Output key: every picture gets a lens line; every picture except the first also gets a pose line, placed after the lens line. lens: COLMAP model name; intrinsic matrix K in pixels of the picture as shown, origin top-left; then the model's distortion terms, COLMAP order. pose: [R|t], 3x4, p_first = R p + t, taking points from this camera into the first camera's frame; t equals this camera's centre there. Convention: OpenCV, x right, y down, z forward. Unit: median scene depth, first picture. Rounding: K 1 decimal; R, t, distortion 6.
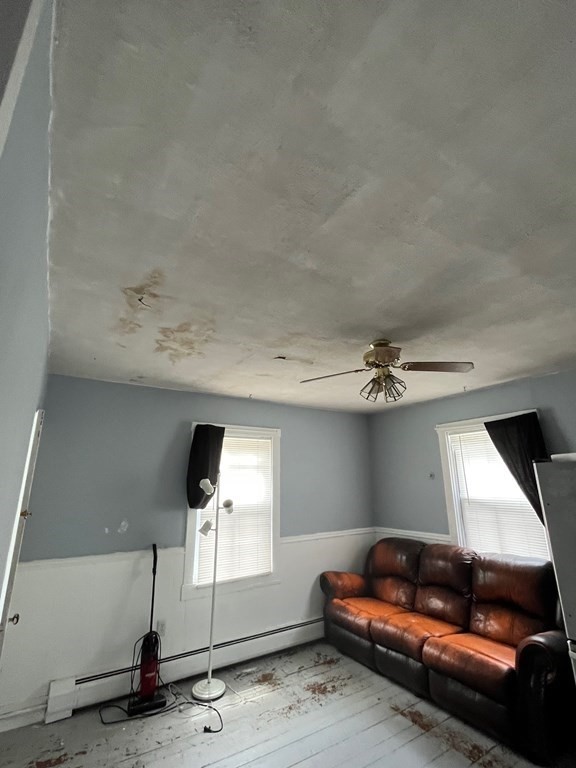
lens RADIAL K [[360.9, 0, 290.3], [0, 360.9, 384.7], [0, 0, 1]] dist [-0.004457, 0.000903]
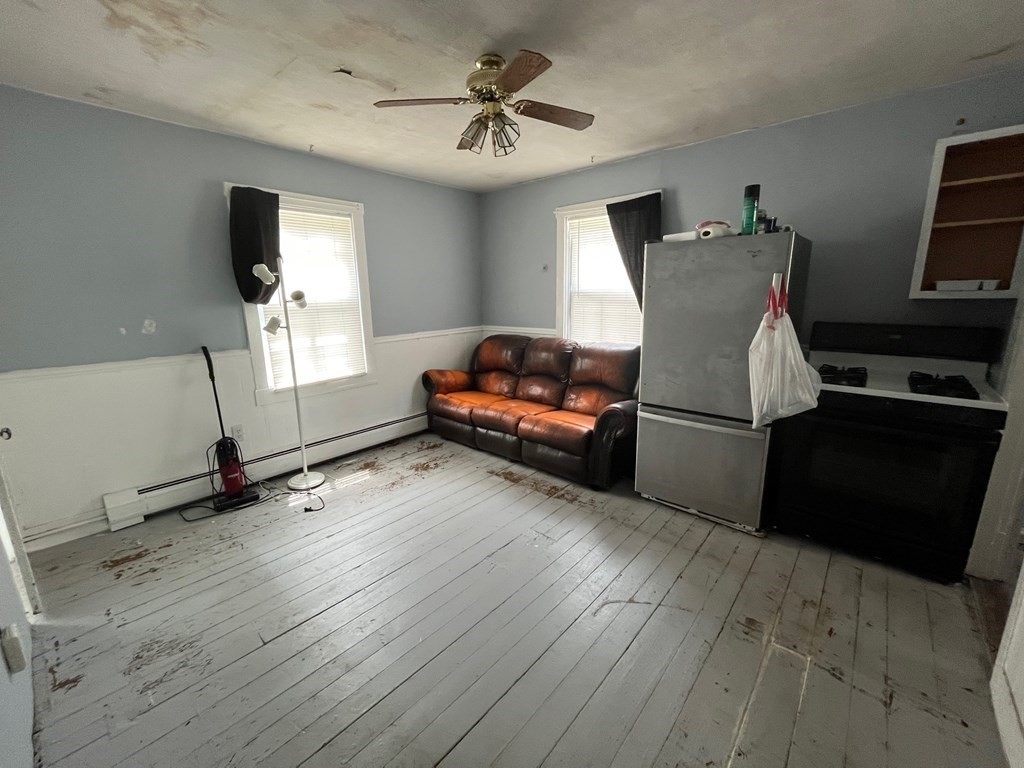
lens RADIAL K [[413.9, 0, 515.7], [0, 413.9, 383.0], [0, 0, 1]] dist [-0.004453, -0.000200]
pose [[0.960235, -0.063193, 0.271948, 0.029331], [-0.069885, 0.888637, 0.453255, 0.058740], [-0.270306, -0.454236, 0.848884, 0.012955]]
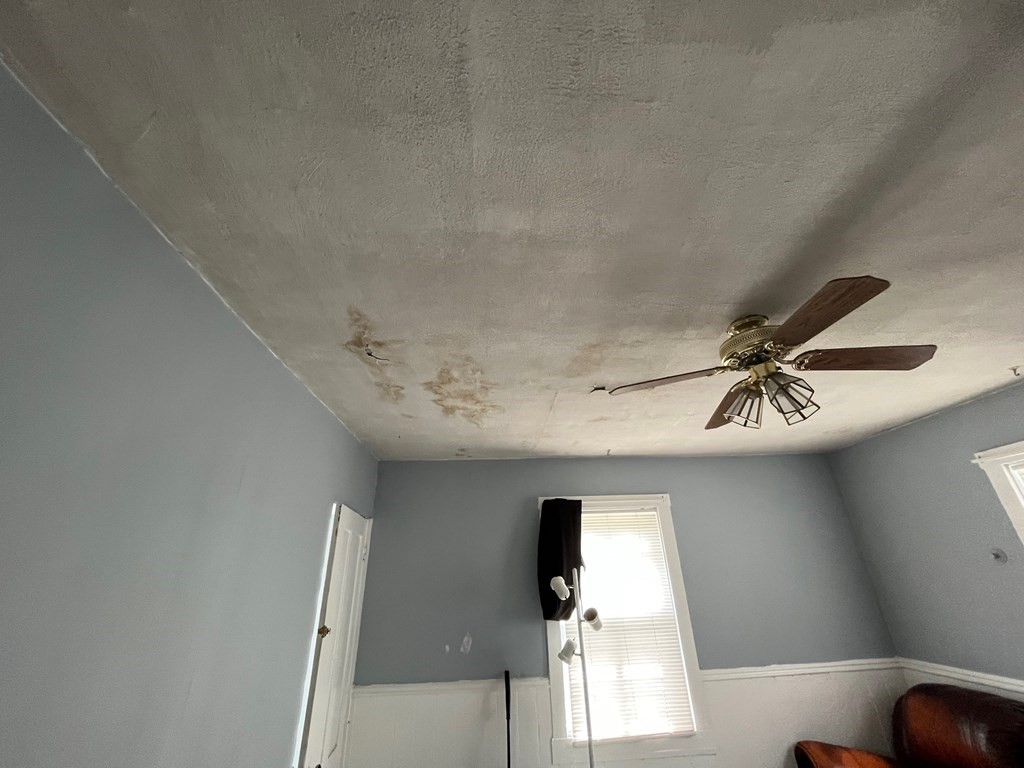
lens RADIAL K [[413.9, 0, 510.4], [0, 413.9, 382.9], [0, 0, 1]] dist [-0.004453, -0.000200]
pose [[0.865681, -0.227298, -0.446018, 0.154969], [0.154918, 0.968877, -0.193074, 0.033205], [0.476022, 0.098044, 0.873951, 0.211289]]
